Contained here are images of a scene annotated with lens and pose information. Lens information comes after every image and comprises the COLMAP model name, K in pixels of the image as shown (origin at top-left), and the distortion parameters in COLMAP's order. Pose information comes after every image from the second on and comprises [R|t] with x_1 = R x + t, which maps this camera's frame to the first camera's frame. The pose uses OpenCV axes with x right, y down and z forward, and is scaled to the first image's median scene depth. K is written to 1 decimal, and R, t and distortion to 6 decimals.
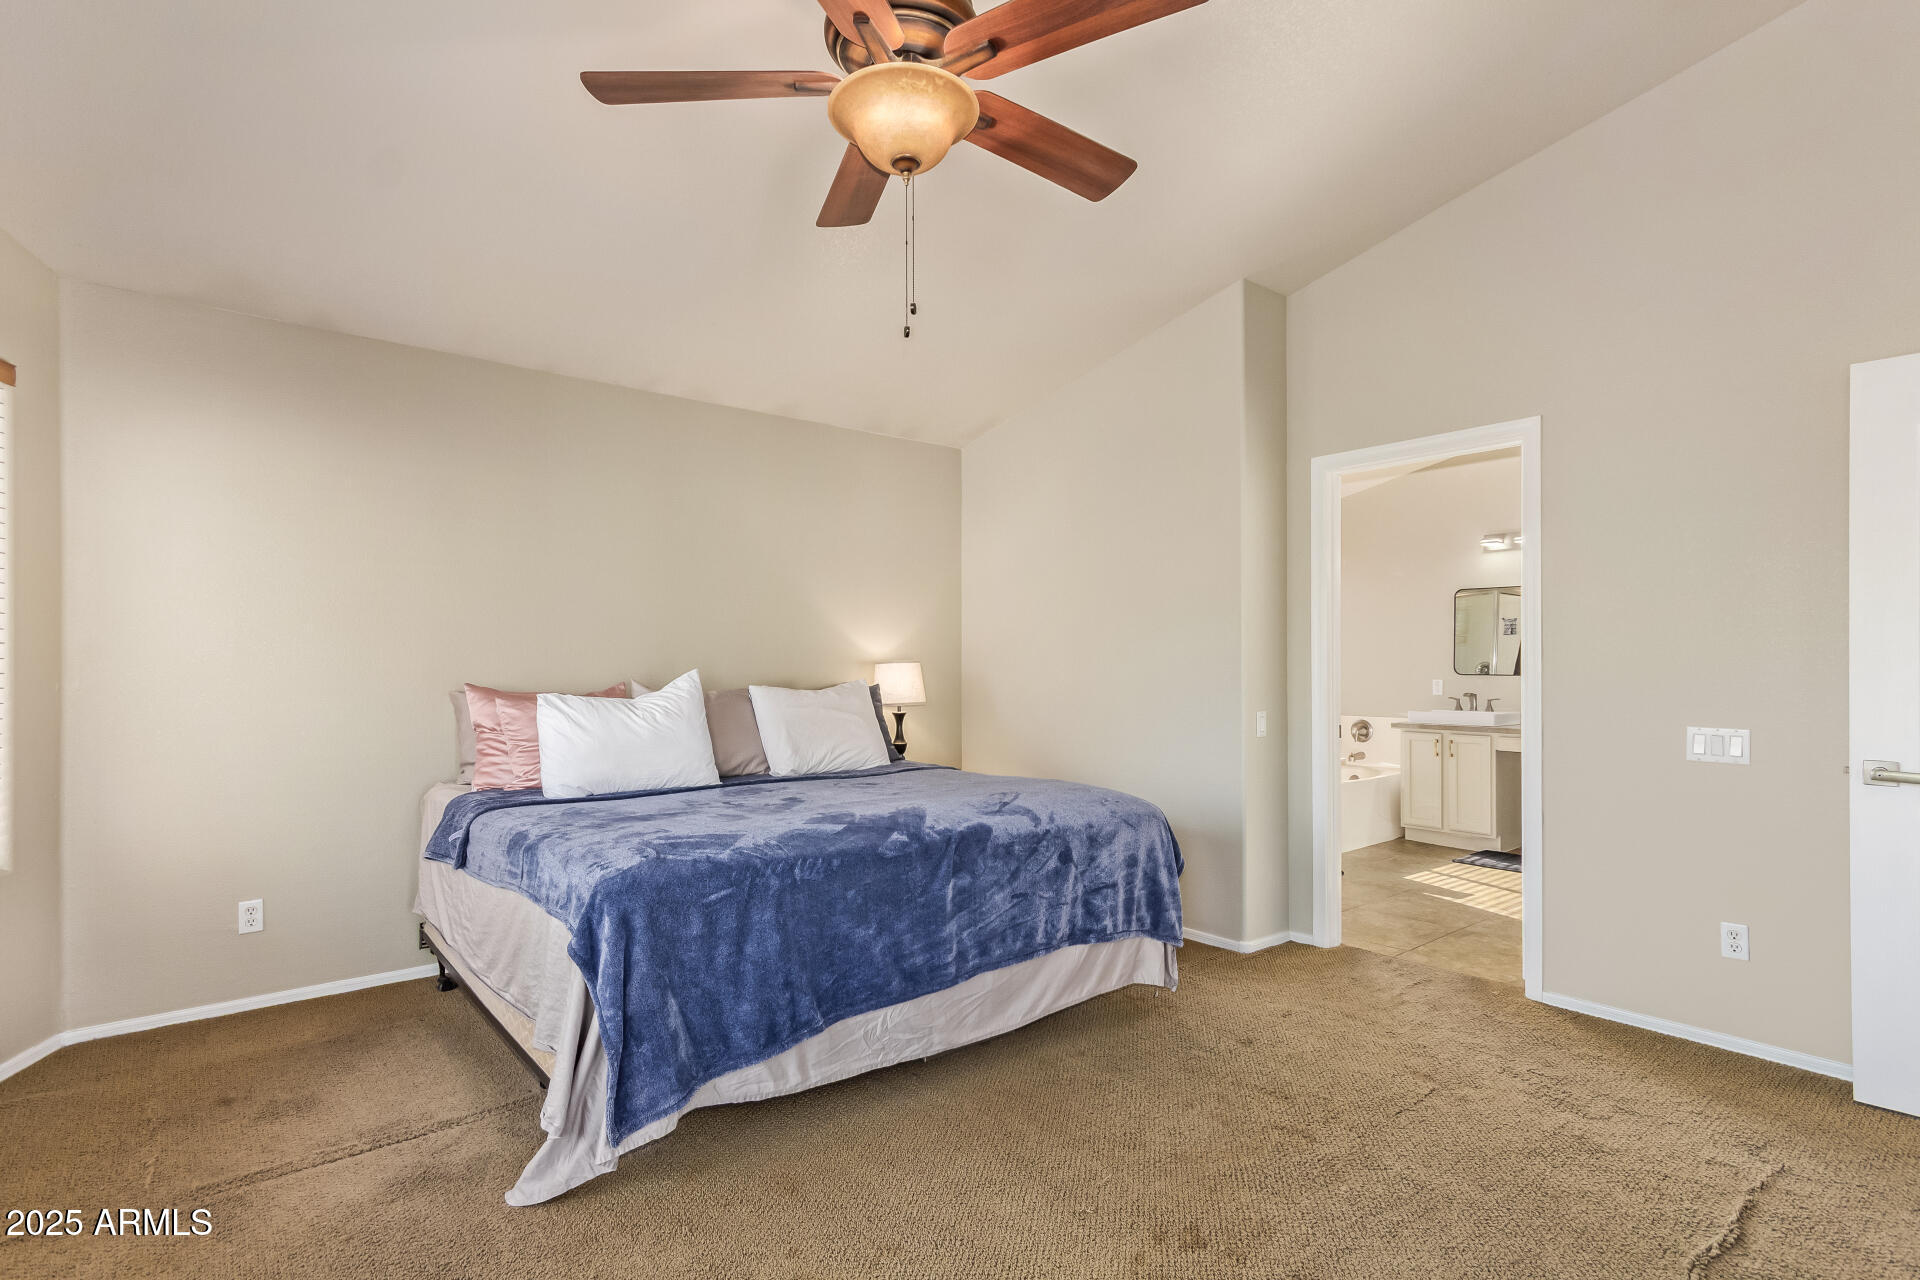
lens RADIAL K [[991.9, 0, 960.0], [0, 991.9, 640.0], [0, 0, 1]] dist [-0.000009, 0.000039]
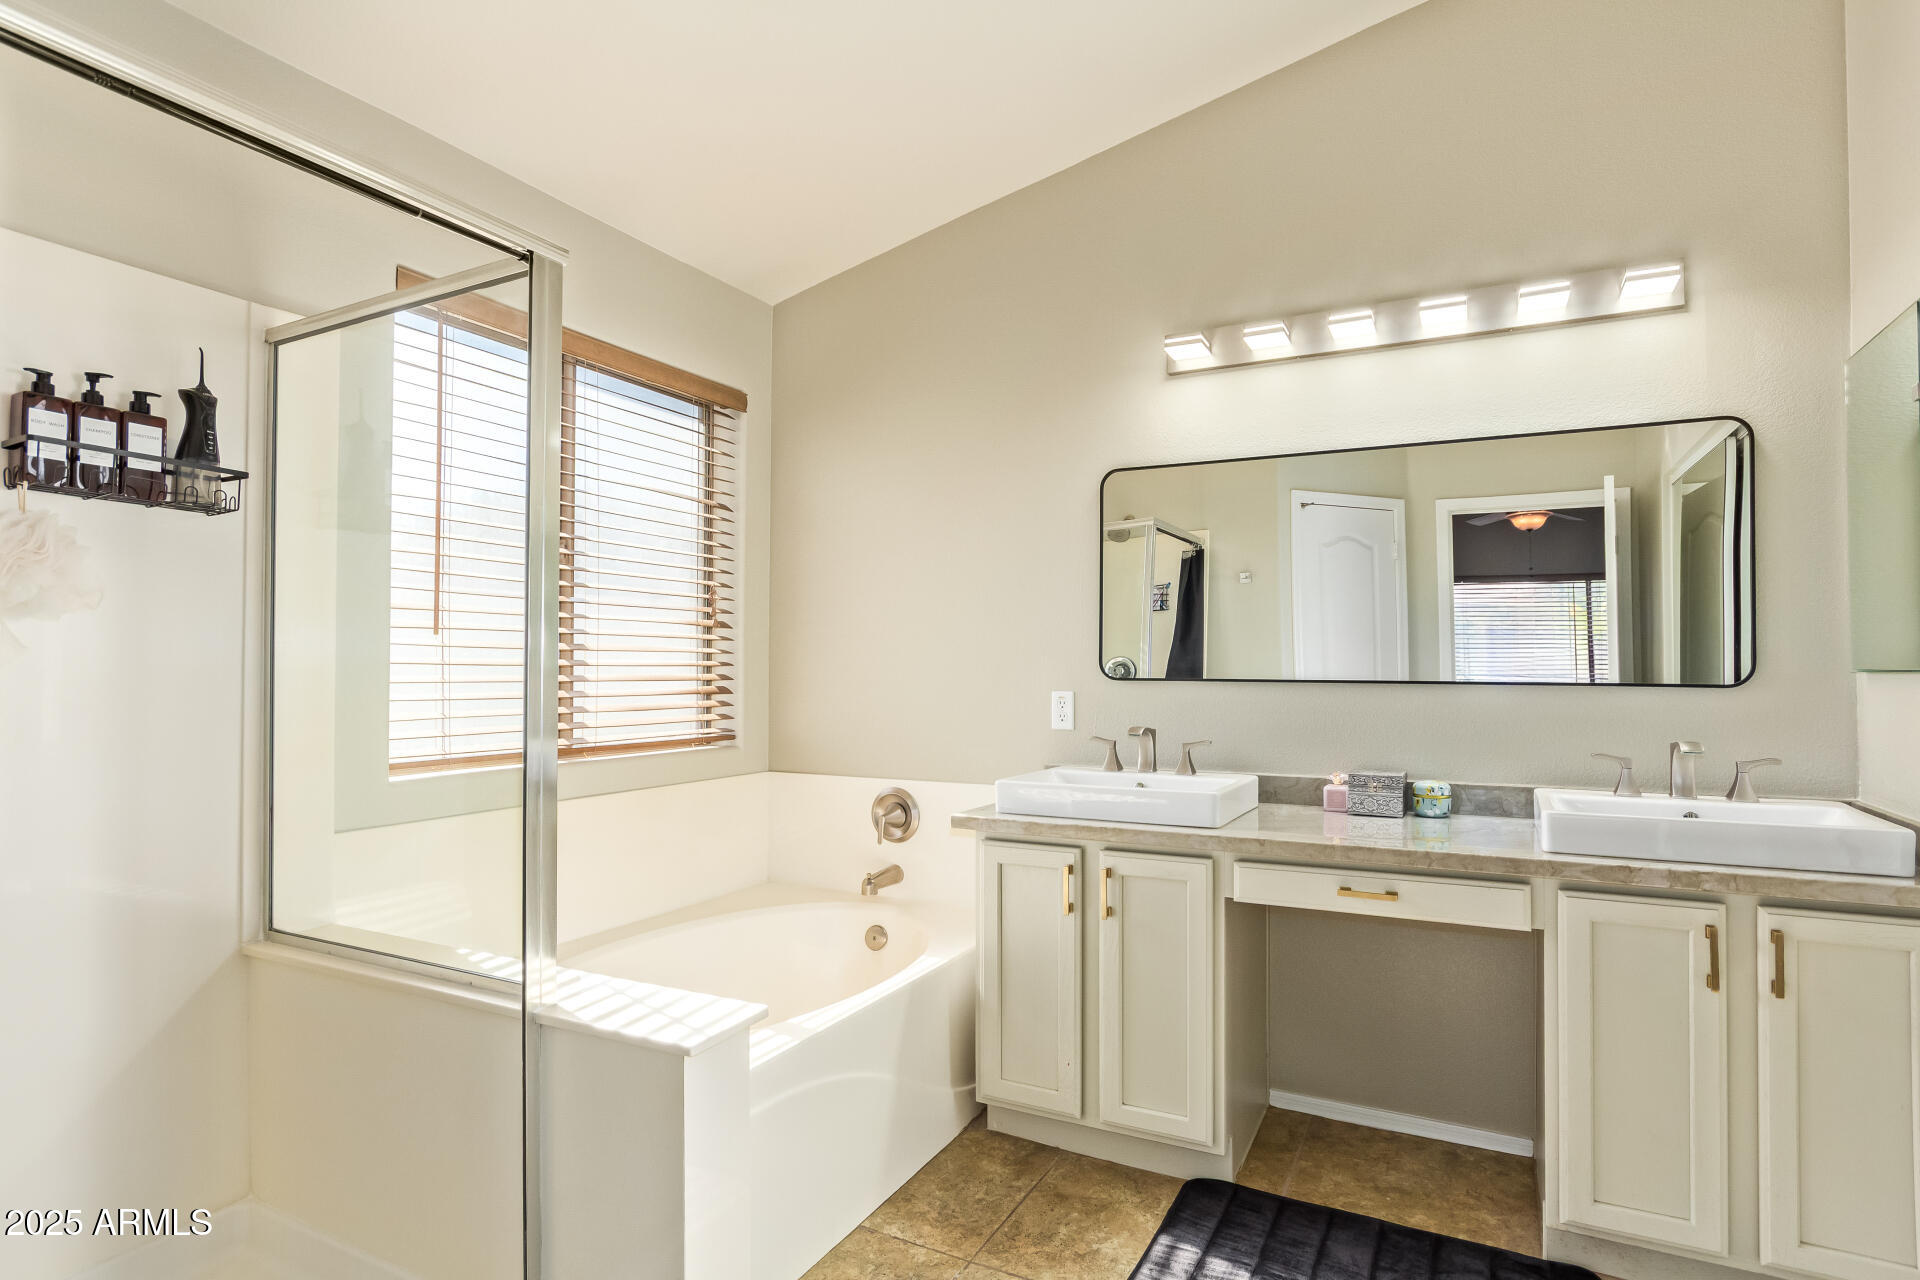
lens RADIAL K [[991.9, 0, 960.0], [0, 991.9, 640.0], [0, 0, 1]] dist [-0.000009, 0.000039]
pose [[0.925608, 0.007861, 0.378403, 0.302017], [-0.000462, 0.999807, -0.019640, 0.027962], [-0.378484, 0.018004, 0.925433, 0.667609]]
